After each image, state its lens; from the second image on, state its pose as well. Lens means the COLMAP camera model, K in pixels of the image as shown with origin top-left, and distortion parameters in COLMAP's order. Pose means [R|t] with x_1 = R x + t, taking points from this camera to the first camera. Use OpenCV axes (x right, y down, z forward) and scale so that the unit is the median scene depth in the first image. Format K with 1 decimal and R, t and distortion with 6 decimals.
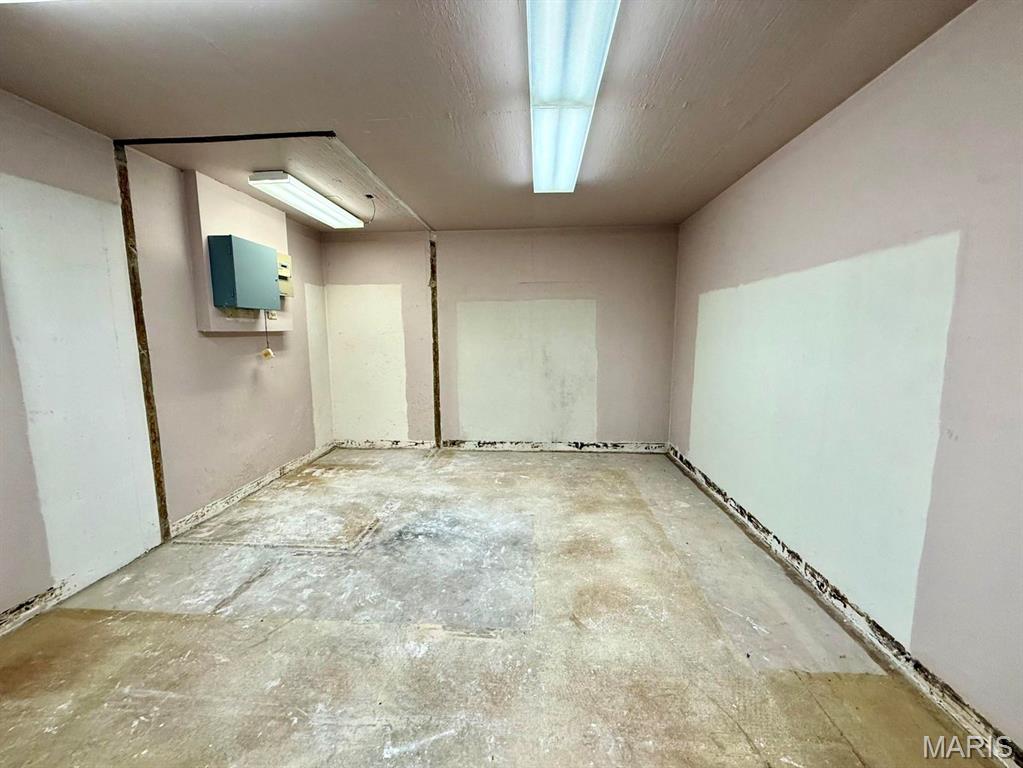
lens RADIAL K [[406.3, 0, 508.8], [0, 406.3, 382.6], [0, 0, 1]] dist [-0.001352, -0.000041]
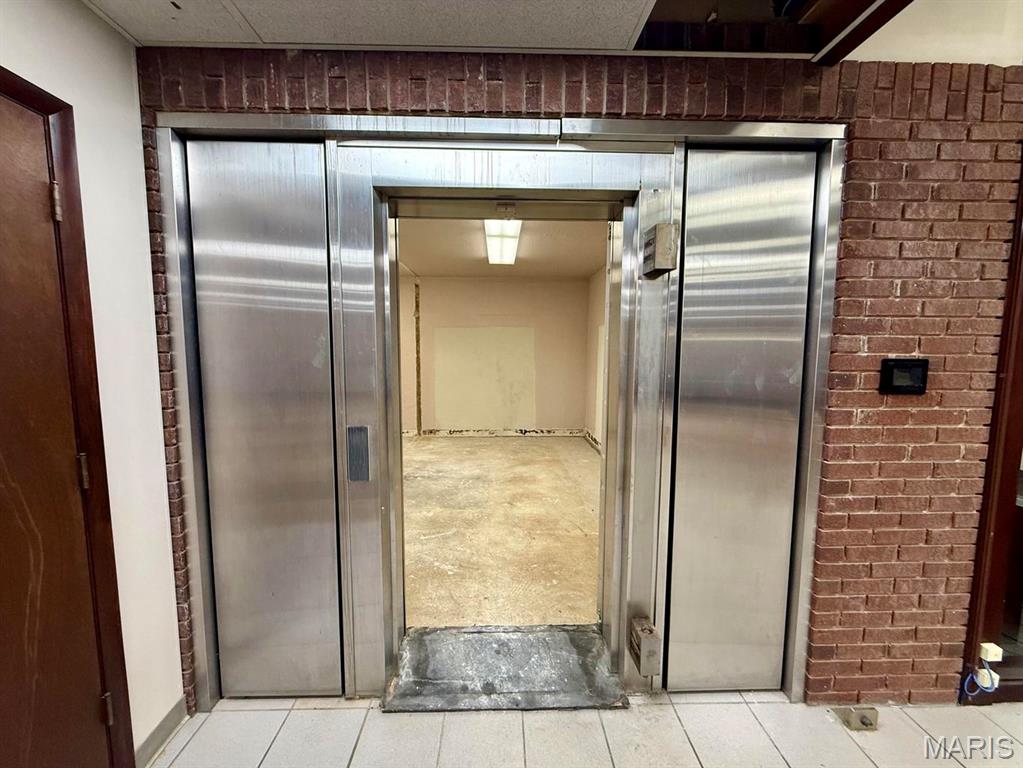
lens RADIAL K [[406.3, 0, 509.3], [0, 406.3, 386.3], [0, 0, 1]] dist [-0.001352, -0.000041]
pose [[0.995011, -0.000963, 0.099763, -0.017253], [0.003844, 0.999581, -0.028695, 0.054722], [-0.099693, 0.028935, 0.994597, -0.532442]]
